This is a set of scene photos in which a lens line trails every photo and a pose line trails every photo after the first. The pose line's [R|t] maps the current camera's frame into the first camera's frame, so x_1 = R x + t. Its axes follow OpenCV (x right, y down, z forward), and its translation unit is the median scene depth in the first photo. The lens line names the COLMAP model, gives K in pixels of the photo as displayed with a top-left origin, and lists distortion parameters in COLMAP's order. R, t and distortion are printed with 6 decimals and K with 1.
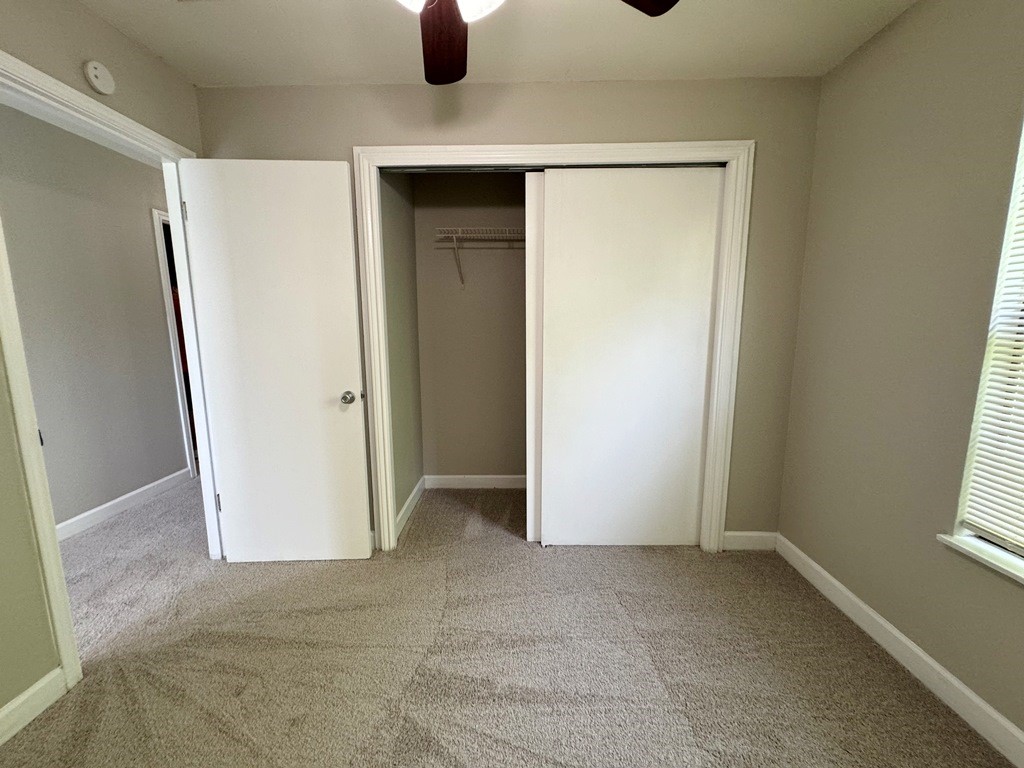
lens RADIAL K [[409.0, 0, 512.5], [0, 409.0, 382.4], [0, 0, 1]] dist [-0.000560, 0.000024]
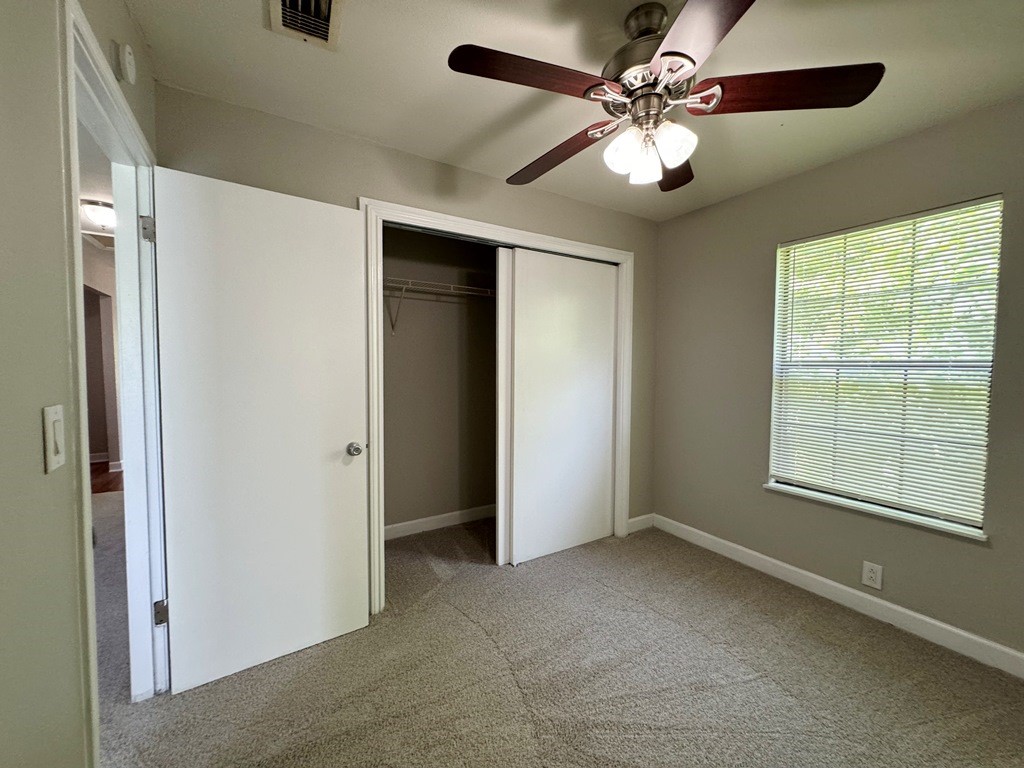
lens RADIAL K [[409.0, 0, 512.5], [0, 409.0, 382.4], [0, 0, 1]] dist [-0.000560, 0.000024]
pose [[0.841063, -0.016968, 0.540671, -0.597546], [0.072470, 0.994032, -0.081538, -0.012021], [-0.536061, 0.107761, 0.837273, 0.004443]]
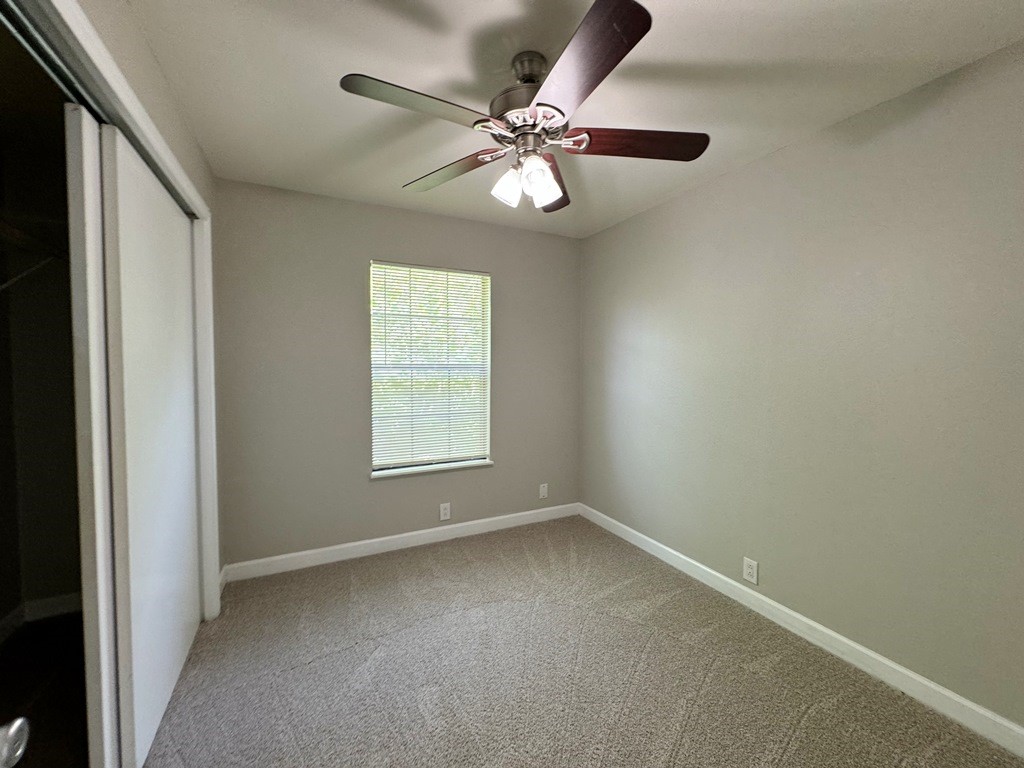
lens RADIAL K [[409.0, 0, 512.5], [0, 409.0, 382.4], [0, 0, 1]] dist [-0.000560, 0.000024]
pose [[-0.460072, -0.036647, 0.887125, -0.709292], [0.130060, 0.985589, 0.108165, -0.143324], [-0.878304, 0.165143, -0.448676, 0.805231]]
